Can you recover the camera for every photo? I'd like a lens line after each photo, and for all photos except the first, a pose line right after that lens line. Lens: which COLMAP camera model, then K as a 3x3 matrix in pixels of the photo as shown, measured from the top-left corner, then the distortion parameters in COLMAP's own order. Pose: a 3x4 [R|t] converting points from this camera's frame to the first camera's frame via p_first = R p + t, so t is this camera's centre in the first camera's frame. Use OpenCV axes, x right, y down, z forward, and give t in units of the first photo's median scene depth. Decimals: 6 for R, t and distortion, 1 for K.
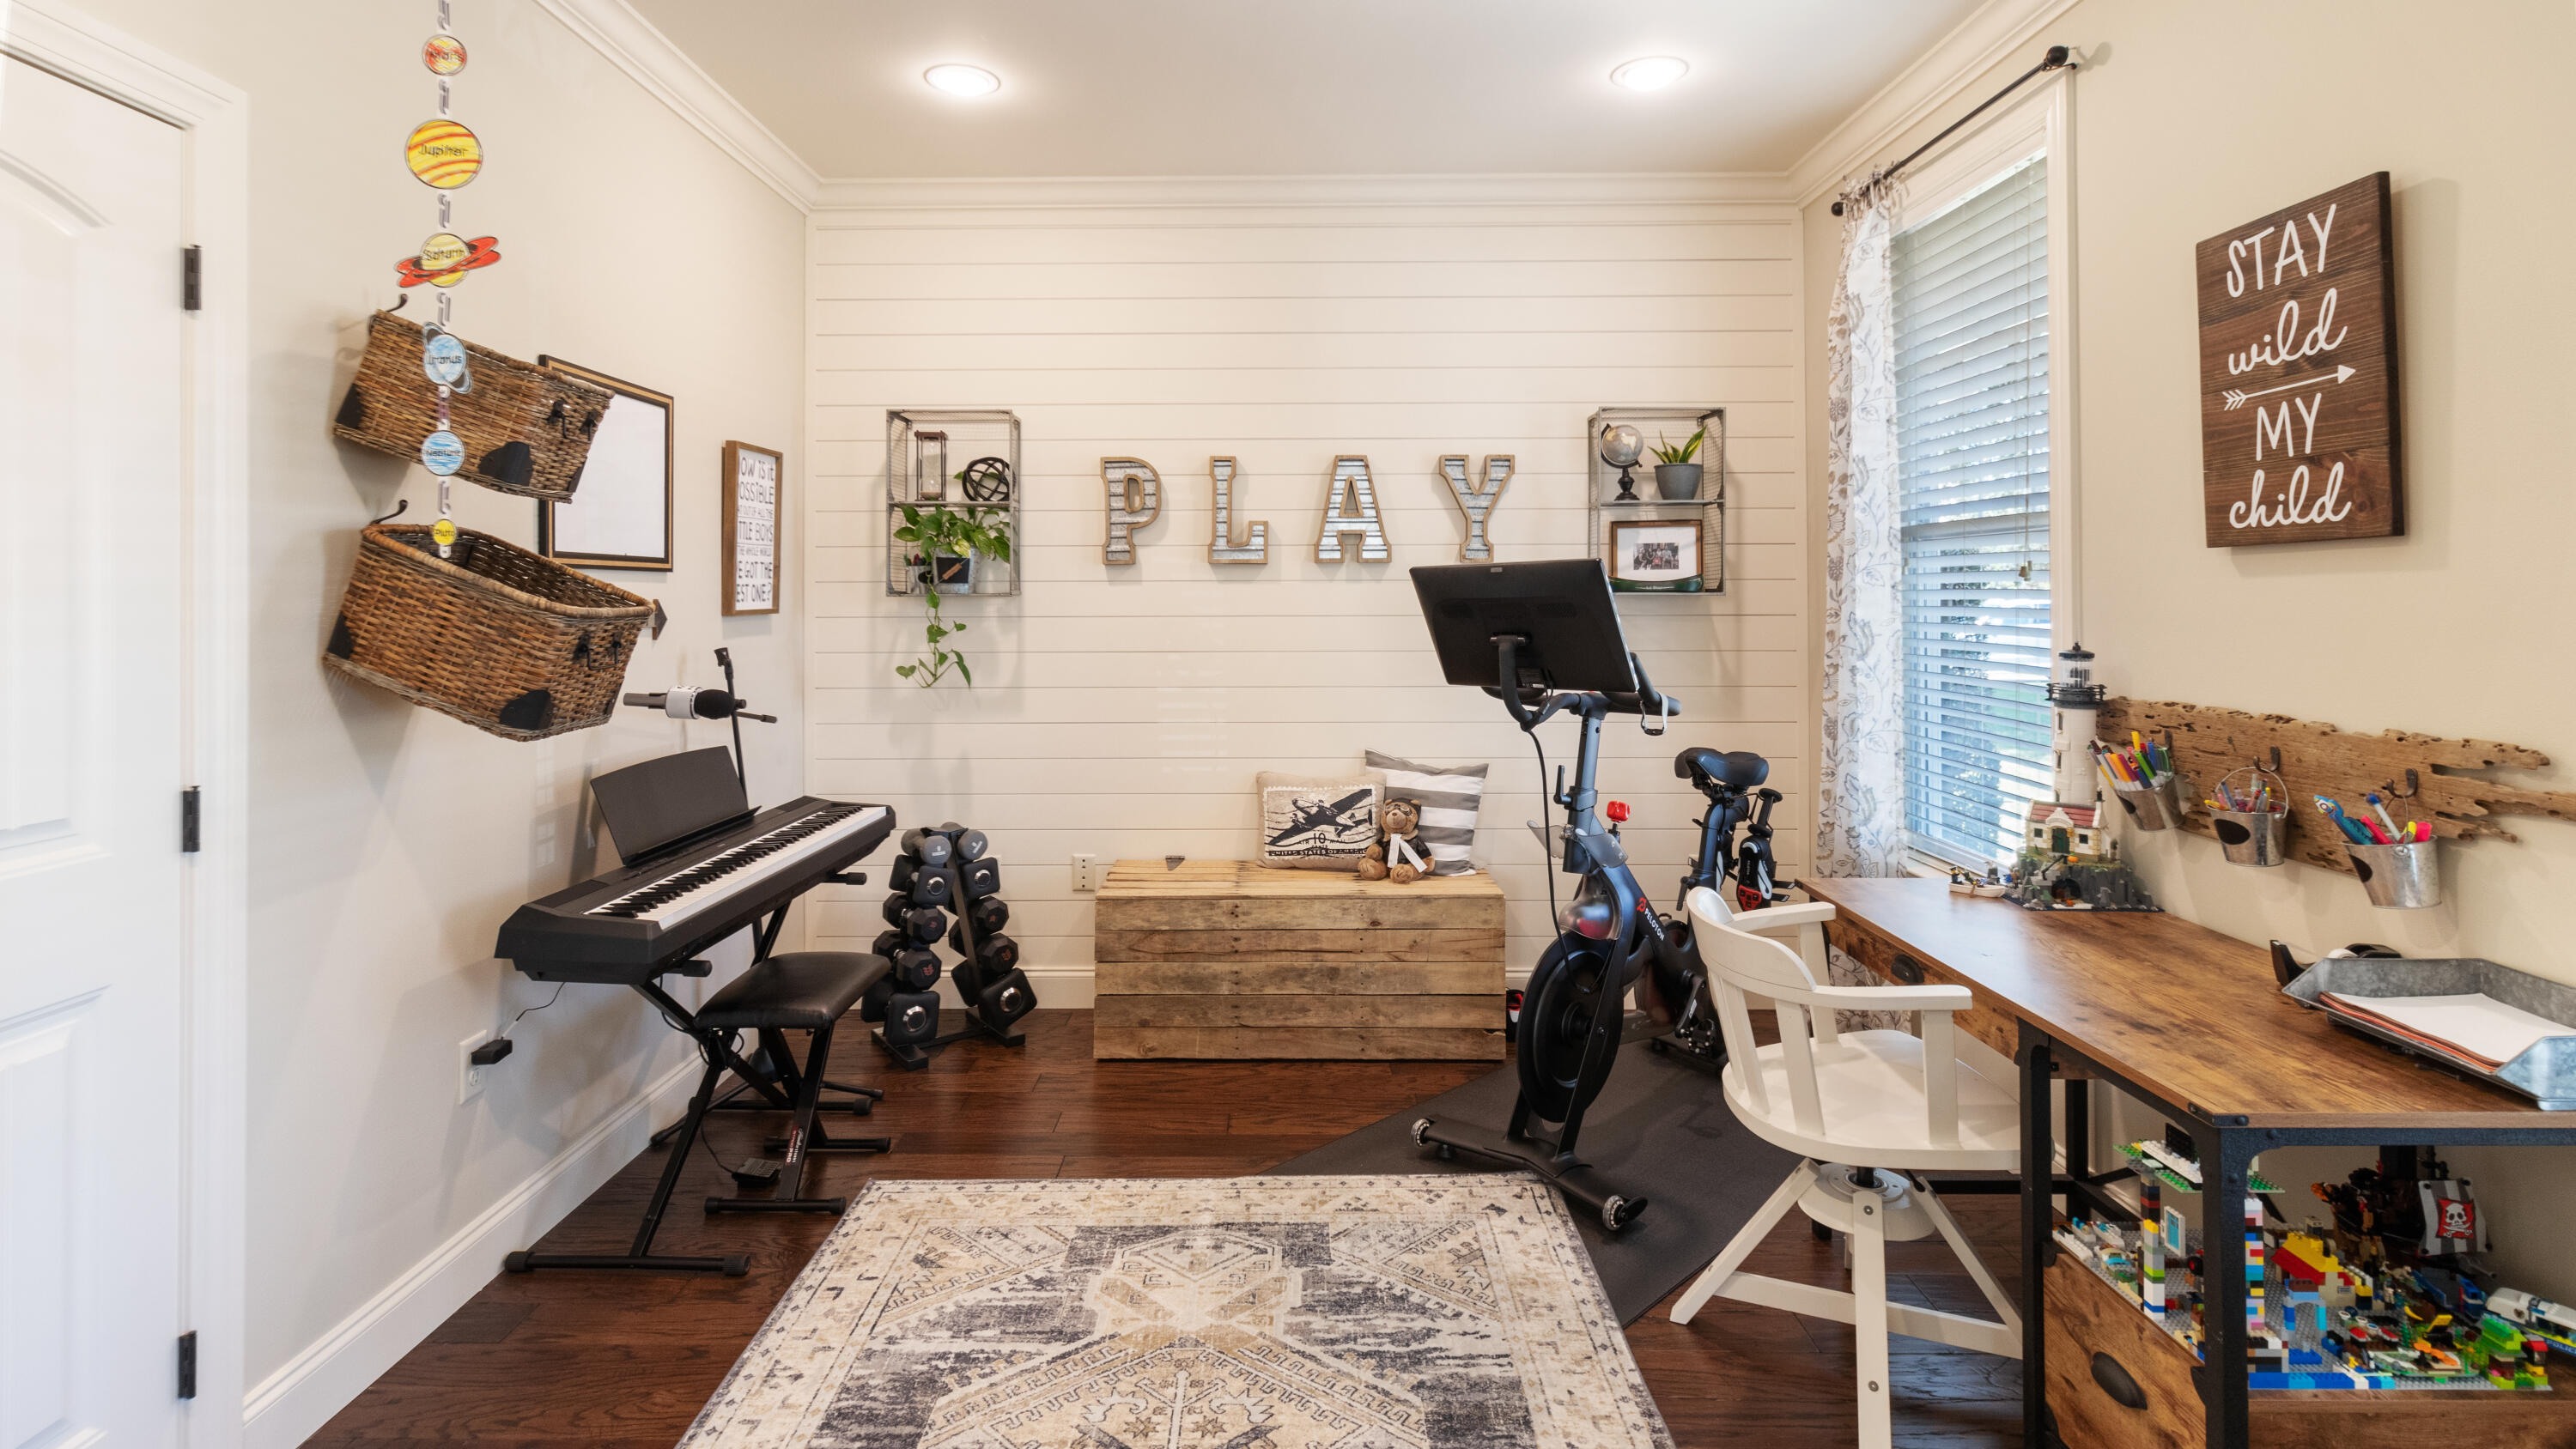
lens RADIAL K [[1235.0, 0, 1293.9], [0, 1235.0, 594.9], [0, 0, 1]] dist [0.001738, 0.000834]
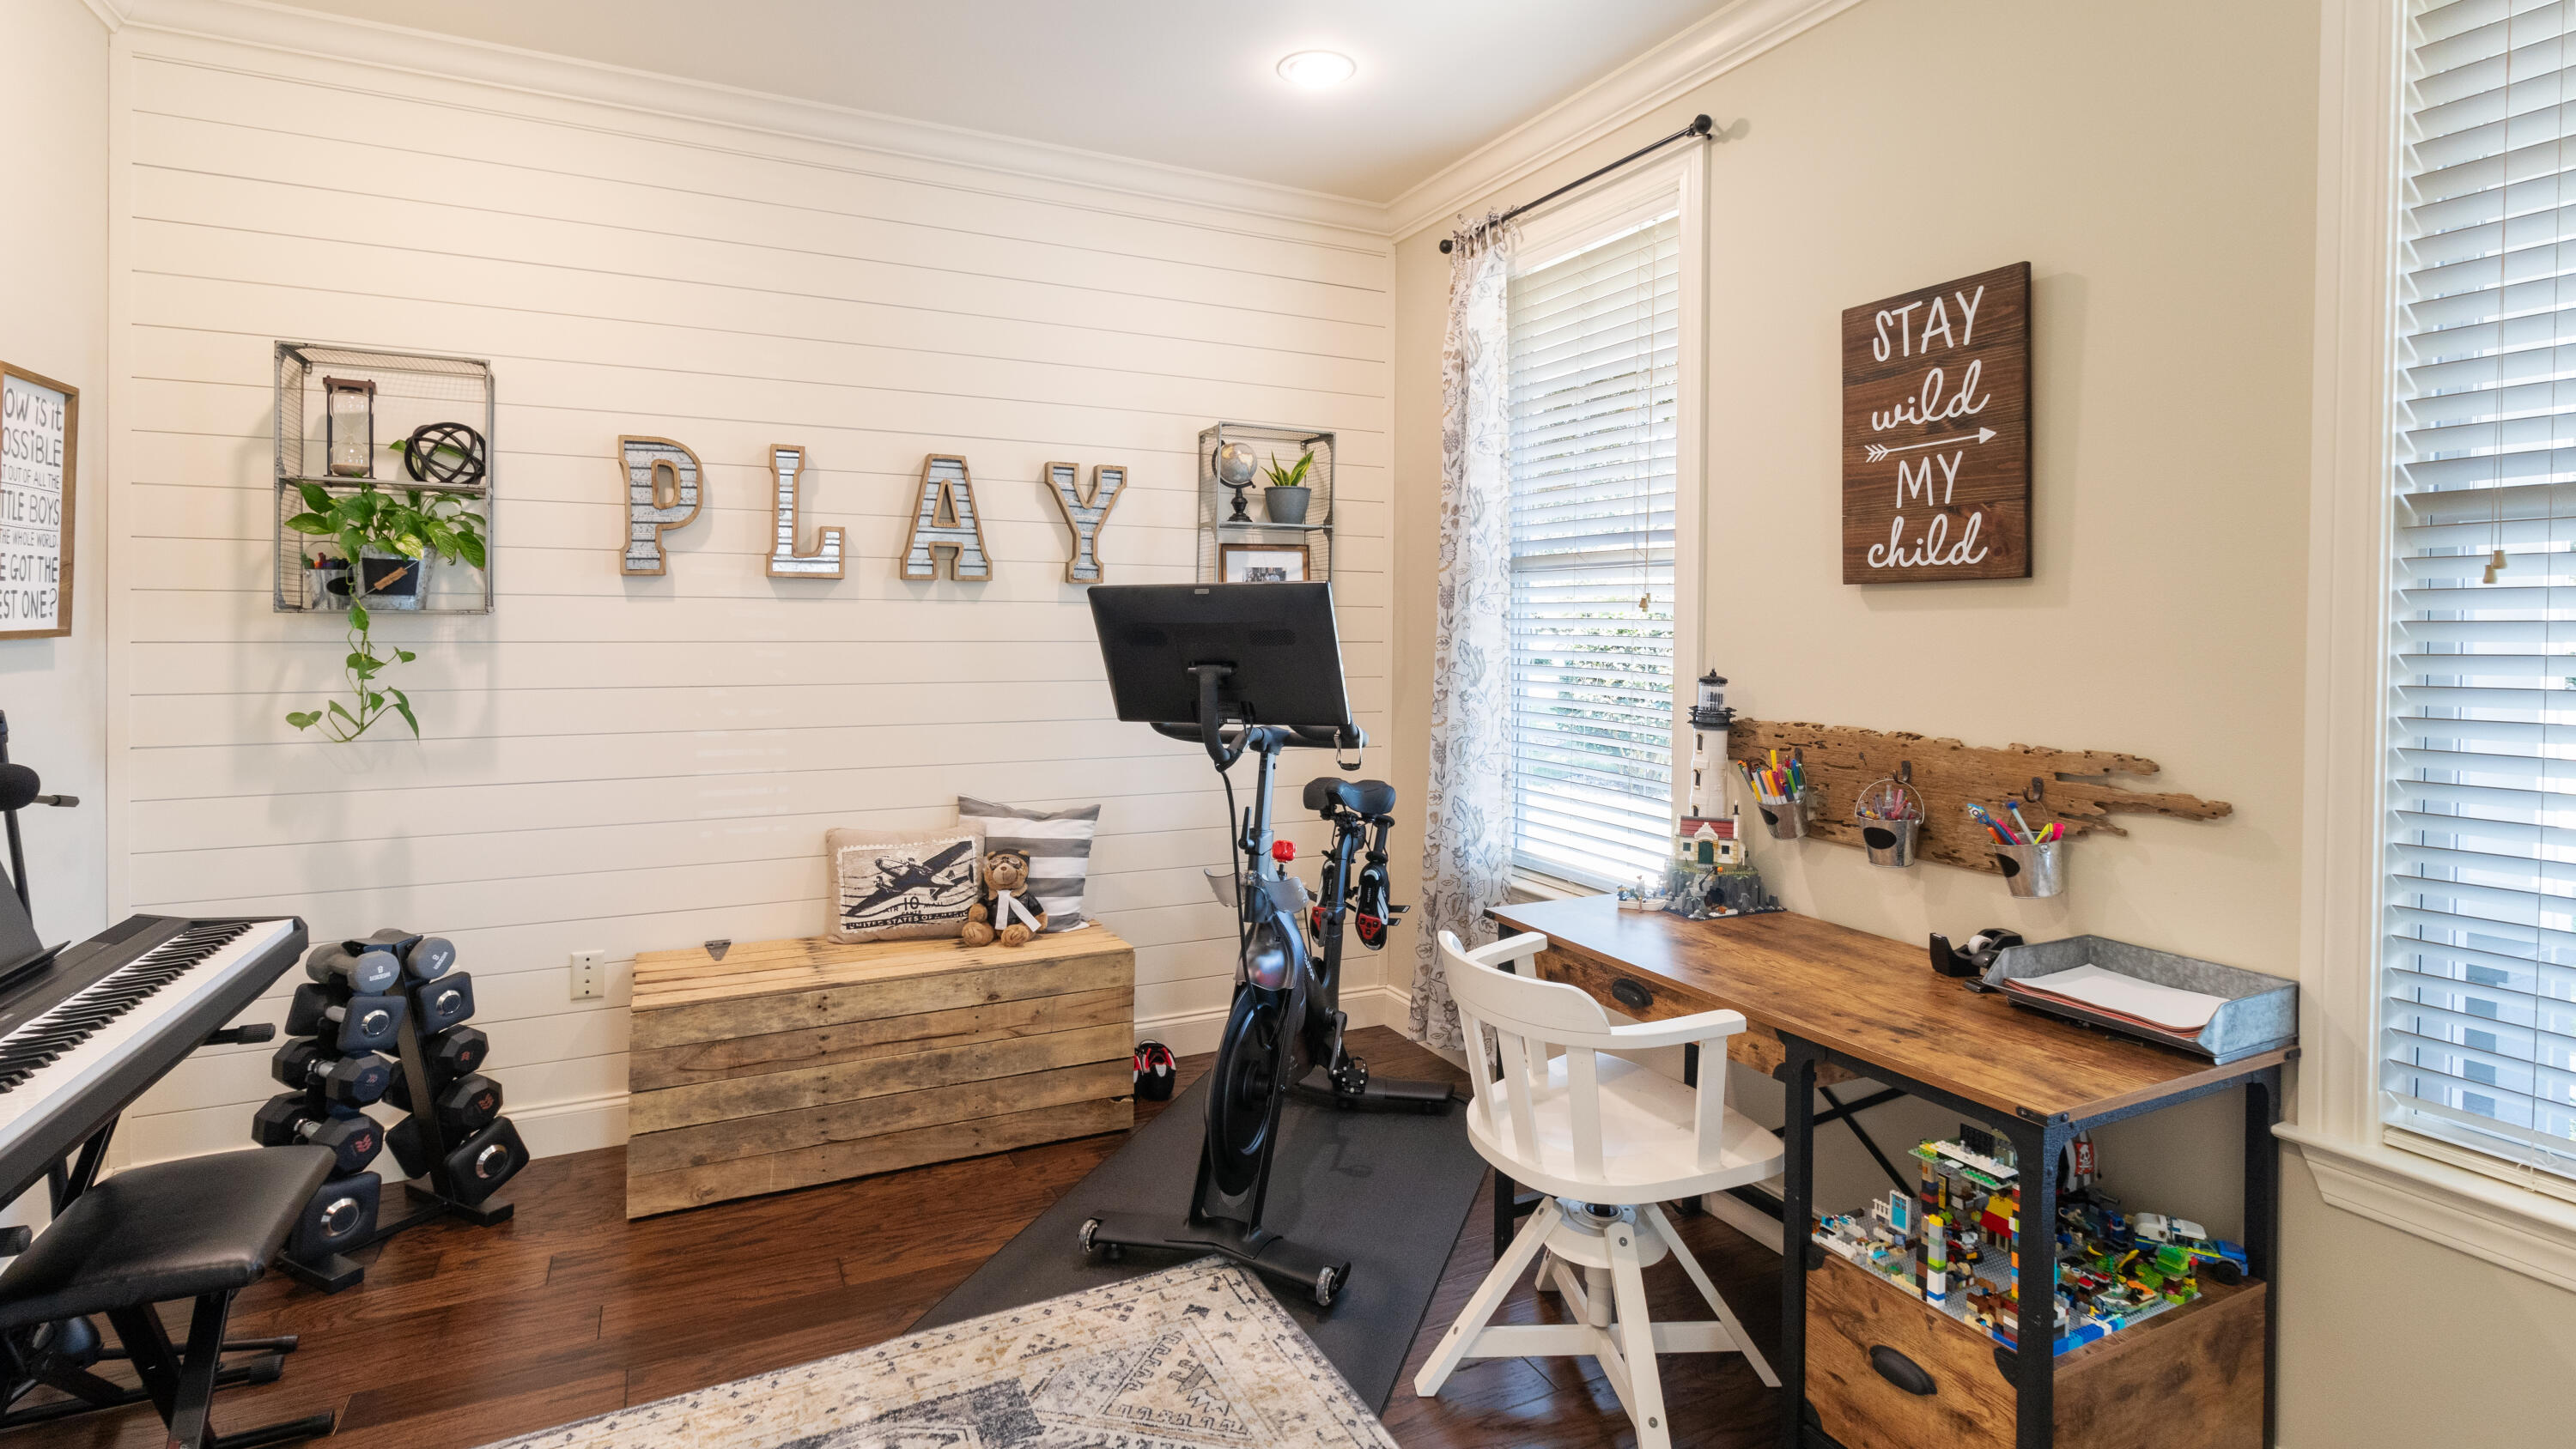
lens RADIAL K [[1243.5, 0, 1323.8], [0, 1243.5, 637.3], [0, 0, 1]] dist [-0.000805, 0.005333]
pose [[0.899457, 0.003969, 0.436992, -0.111467], [-0.010476, 0.999867, 0.012481, 0.000392], [-0.436884, -0.015804, 0.899379, 0.122439]]
